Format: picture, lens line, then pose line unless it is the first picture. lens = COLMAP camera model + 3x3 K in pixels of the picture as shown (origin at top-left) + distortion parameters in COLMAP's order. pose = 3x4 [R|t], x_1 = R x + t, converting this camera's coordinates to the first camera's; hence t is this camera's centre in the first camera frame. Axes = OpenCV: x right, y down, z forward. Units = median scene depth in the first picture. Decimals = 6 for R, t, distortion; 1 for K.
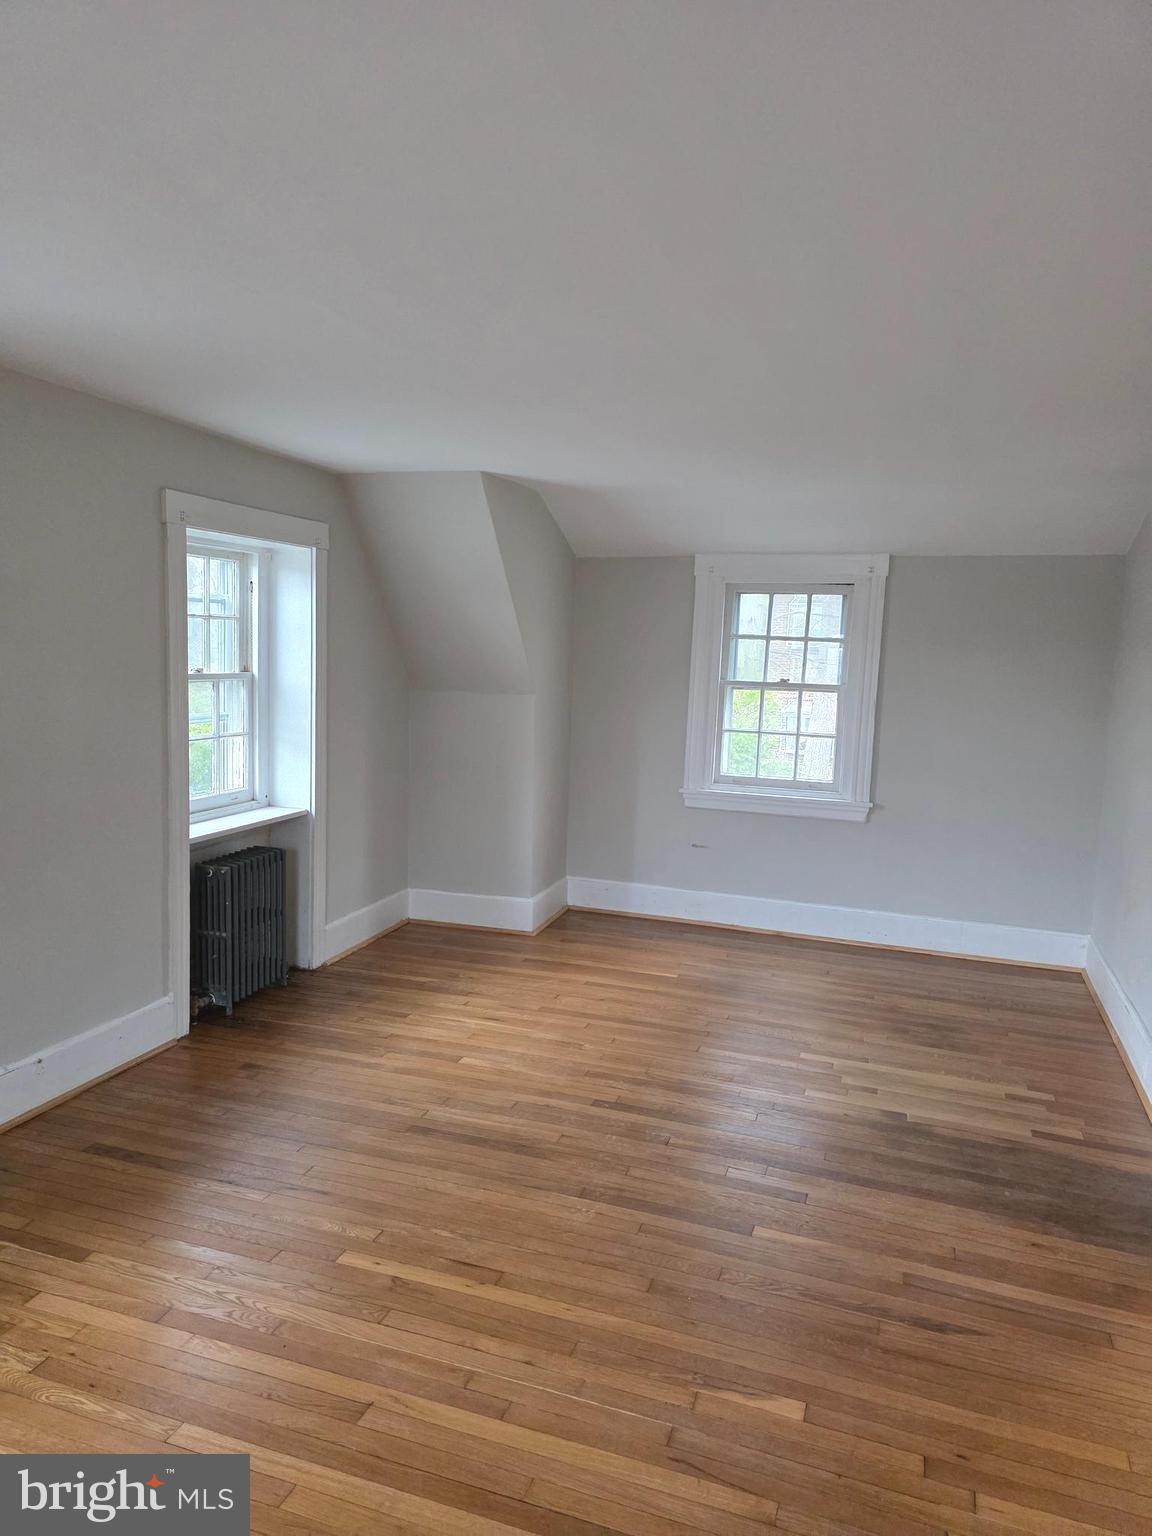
lens RADIAL K [[1040.3, 0, 576.0], [0, 1040.3, 768.0], [0, 0, 1]] dist [-0.004396, -0.003228]
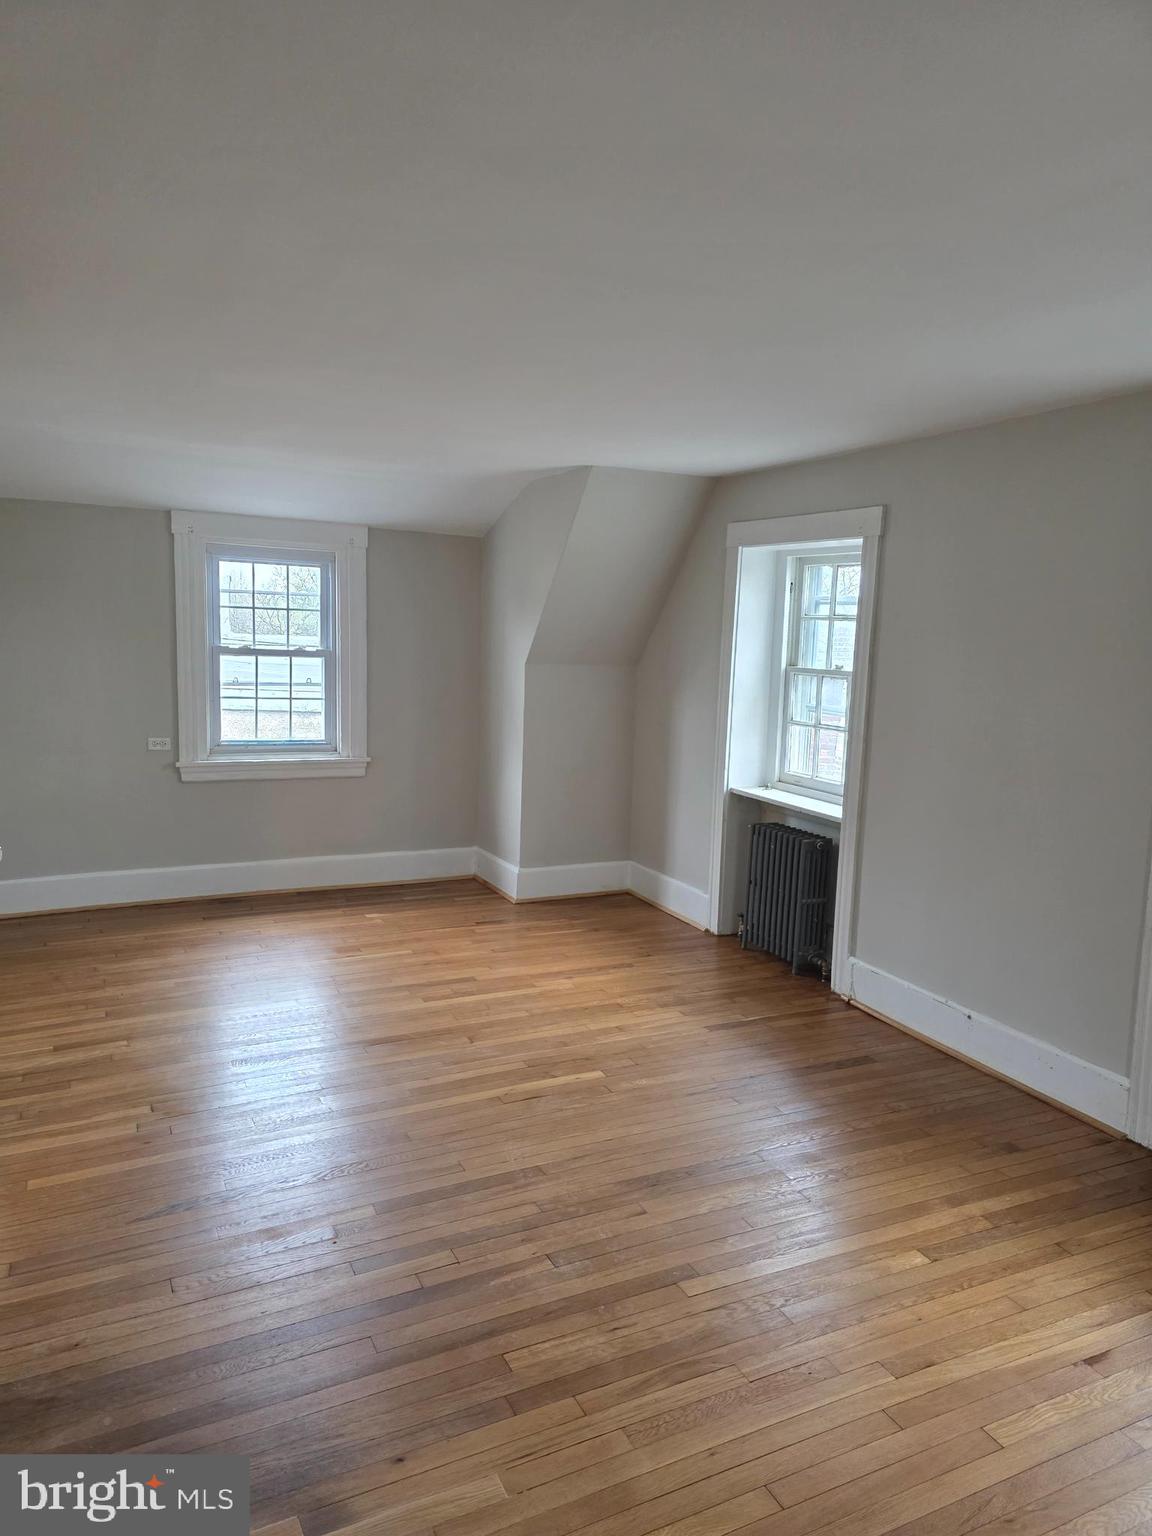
lens RADIAL K [[1040.3, 0, 576.0], [0, 1040.3, 768.0], [0, 0, 1]] dist [-0.004396, -0.003228]
pose [[-0.702024, 0.040874, -0.710979, 0.699741], [-0.142572, 0.970074, 0.196545, -0.175298], [0.697736, 0.239344, -0.675188, 1.651630]]
